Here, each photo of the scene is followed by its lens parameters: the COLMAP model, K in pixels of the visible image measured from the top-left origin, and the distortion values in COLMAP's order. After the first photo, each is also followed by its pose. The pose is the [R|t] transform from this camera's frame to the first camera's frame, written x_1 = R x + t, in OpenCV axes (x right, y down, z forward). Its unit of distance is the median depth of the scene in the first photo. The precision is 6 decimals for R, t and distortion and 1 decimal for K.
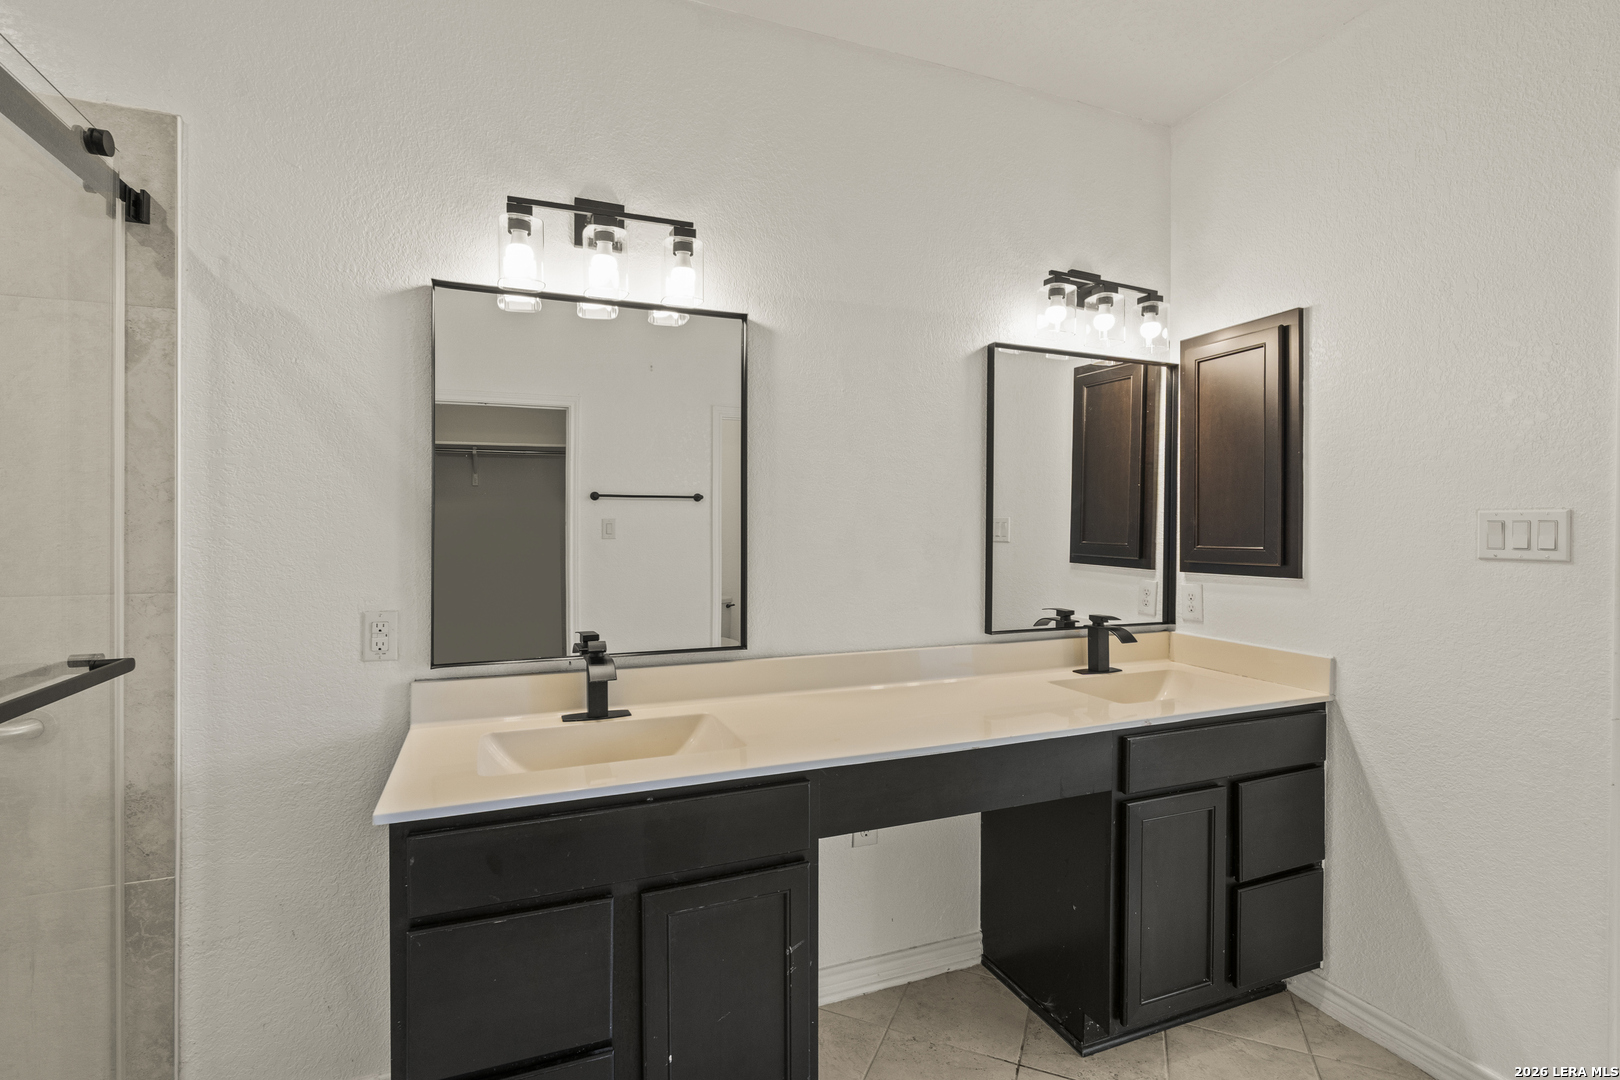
lens RADIAL K [[734.5, 0, 798.5], [0, 734.5, 527.4], [0, 0, 1]] dist [-0.009454, 0.001234]
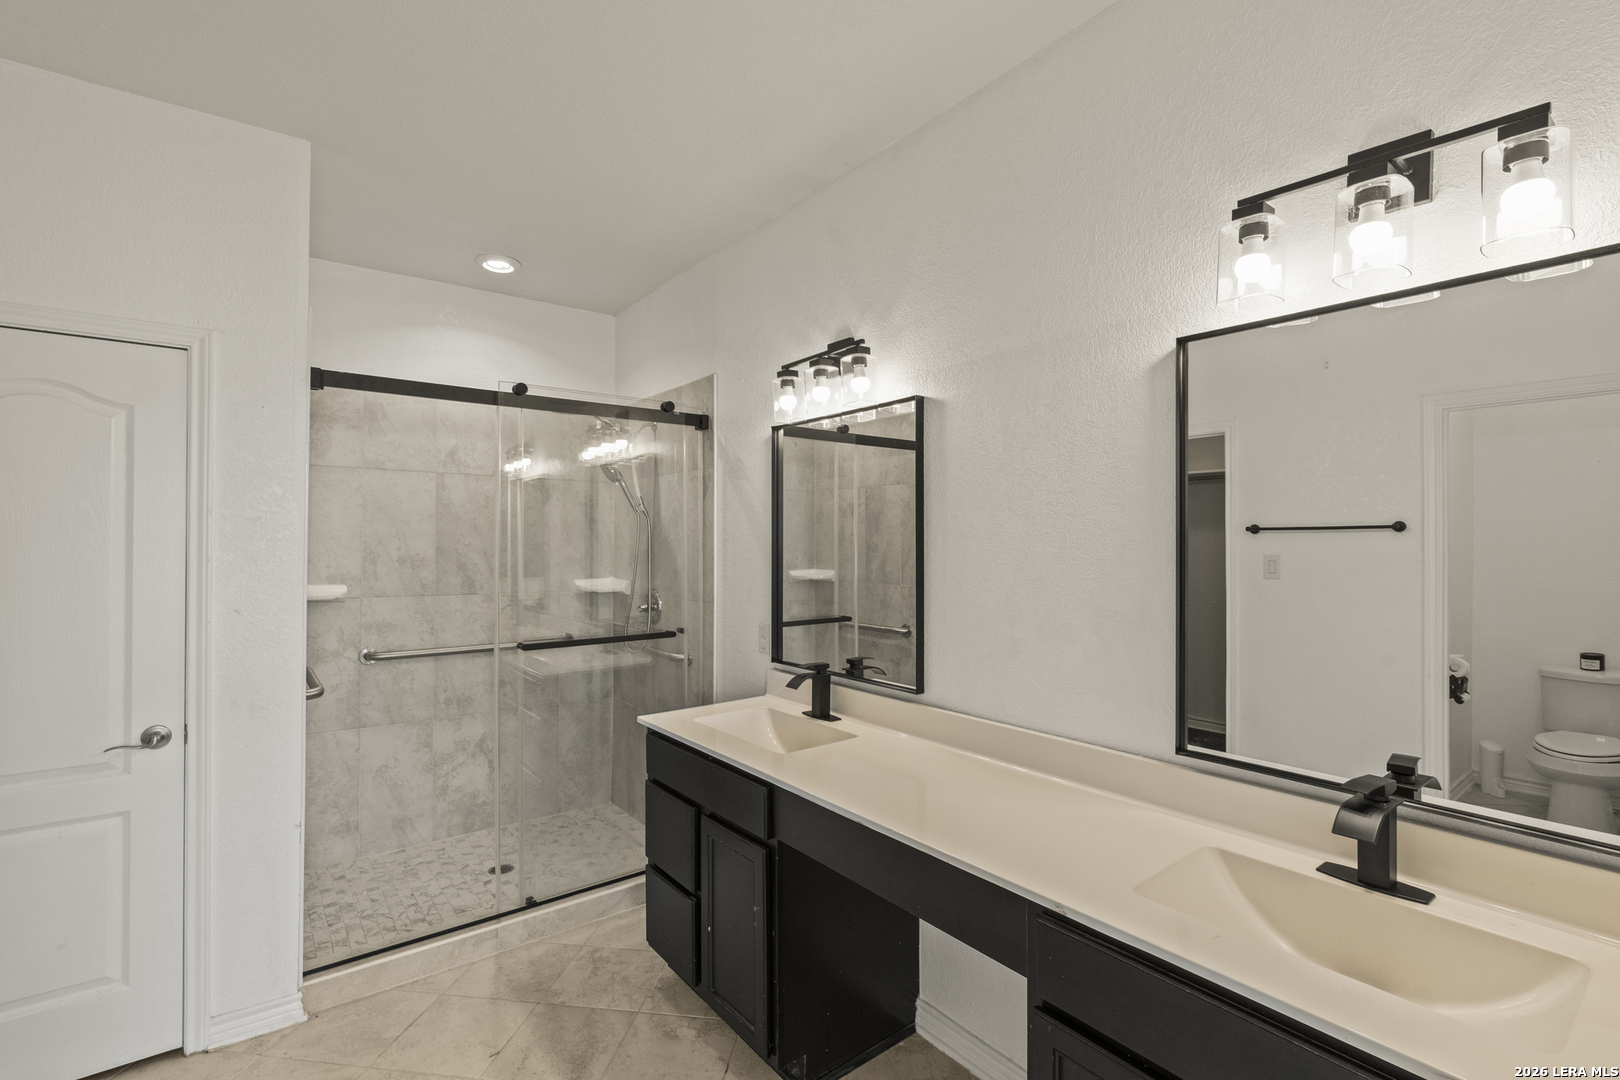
lens RADIAL K [[734.5, 0, 796.6], [0, 734.5, 544.8], [0, 0, 1]] dist [-0.009454, 0.001234]
pose [[0.258194, 0.004600, -0.966082, 0.829296], [0.003393, 0.999978, 0.005669, -0.059076], [0.966087, -0.004742, 0.258172, 0.456414]]
